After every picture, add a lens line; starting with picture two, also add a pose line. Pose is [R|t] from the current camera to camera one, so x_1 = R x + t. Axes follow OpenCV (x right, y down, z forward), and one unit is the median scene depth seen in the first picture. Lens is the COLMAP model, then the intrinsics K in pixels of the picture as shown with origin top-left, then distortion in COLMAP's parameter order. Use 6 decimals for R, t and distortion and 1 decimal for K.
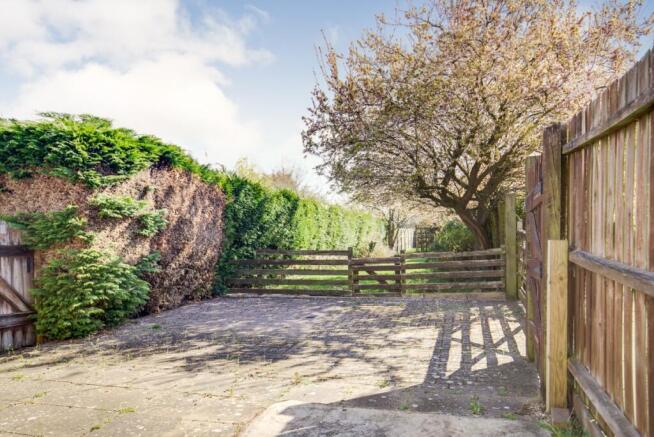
lens RADIAL K [[456.2, 0, 327.0], [0, 456.2, 218.5], [0, 0, 1]] dist [-0.000602, 0.005991]
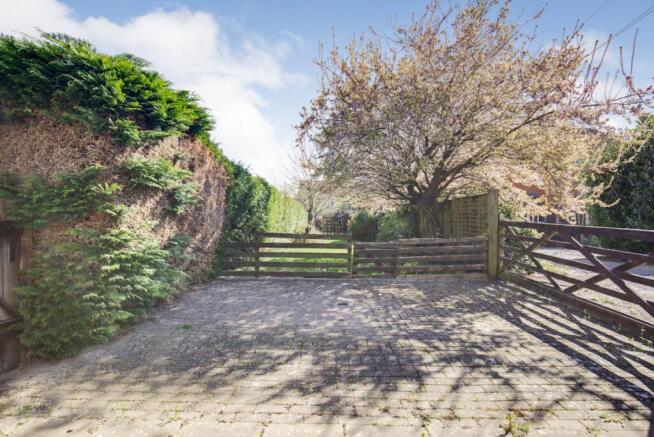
lens RADIAL K [[338.5, 0, 327.5], [0, 338.5, 204.1], [0, 0, 1]] dist [-0.006315, -0.001973]
pose [[0.965261, 0.039622, 0.258266, -0.332856], [-0.034982, 0.999134, -0.022539, 0.027581], [-0.258935, 0.012721, 0.965811, 0.394016]]
